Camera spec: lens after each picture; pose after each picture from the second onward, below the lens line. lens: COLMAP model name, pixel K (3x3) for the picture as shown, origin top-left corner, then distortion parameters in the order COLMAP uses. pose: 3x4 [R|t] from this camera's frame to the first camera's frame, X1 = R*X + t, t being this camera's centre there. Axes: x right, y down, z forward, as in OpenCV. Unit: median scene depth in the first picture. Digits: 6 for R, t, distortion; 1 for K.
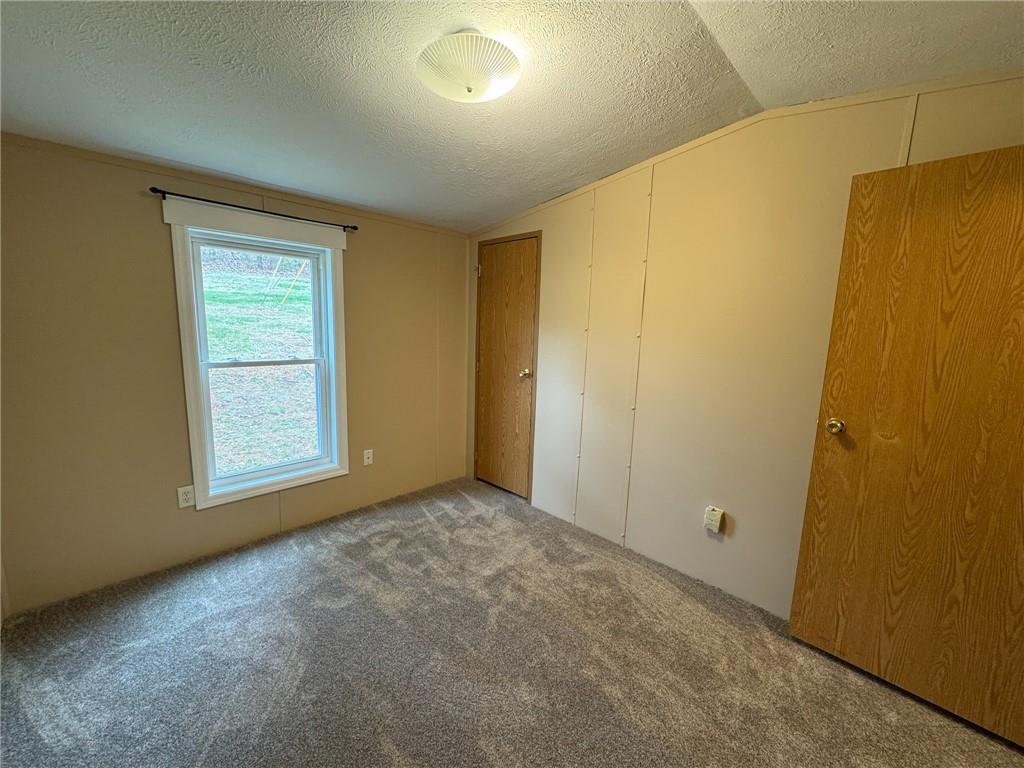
lens RADIAL K [[407.4, 0, 514.5], [0, 407.4, 381.3], [0, 0, 1]] dist [-0.001166, 0.000286]
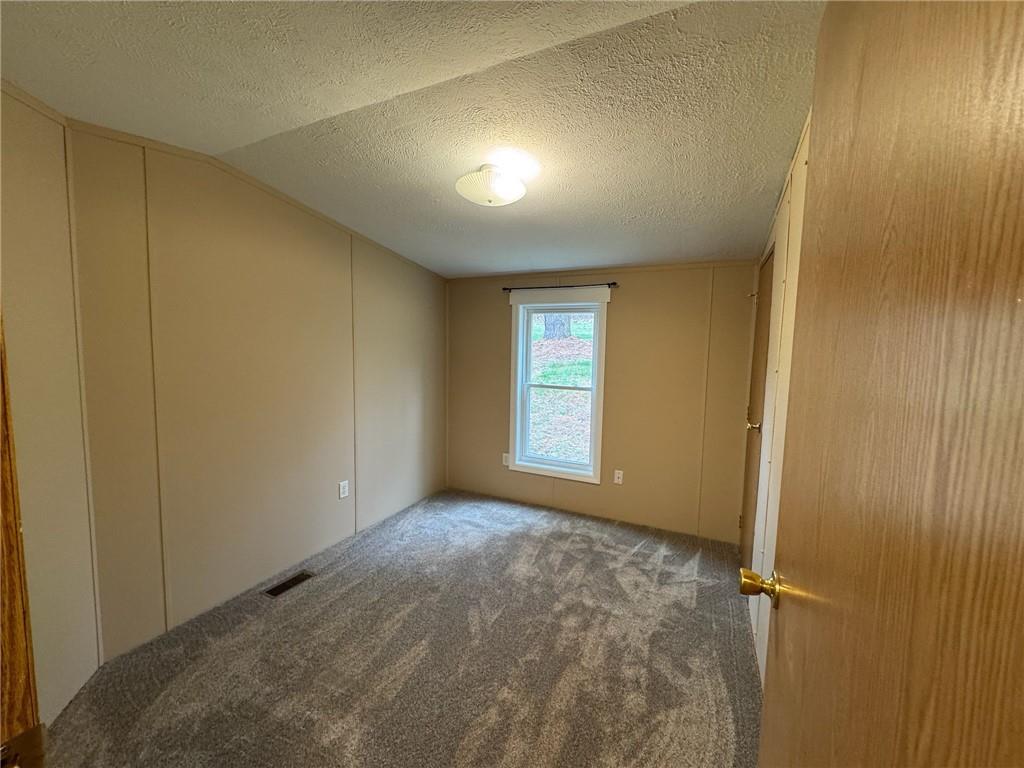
lens RADIAL K [[407.4, 0, 514.5], [0, 407.4, 381.3], [0, 0, 1]] dist [-0.001166, 0.000286]
pose [[0.333409, 0.053013, -0.941291, 0.686663], [-0.145568, 0.989339, 0.004159, -0.047020], [0.931476, 0.135635, 0.337572, 0.347605]]
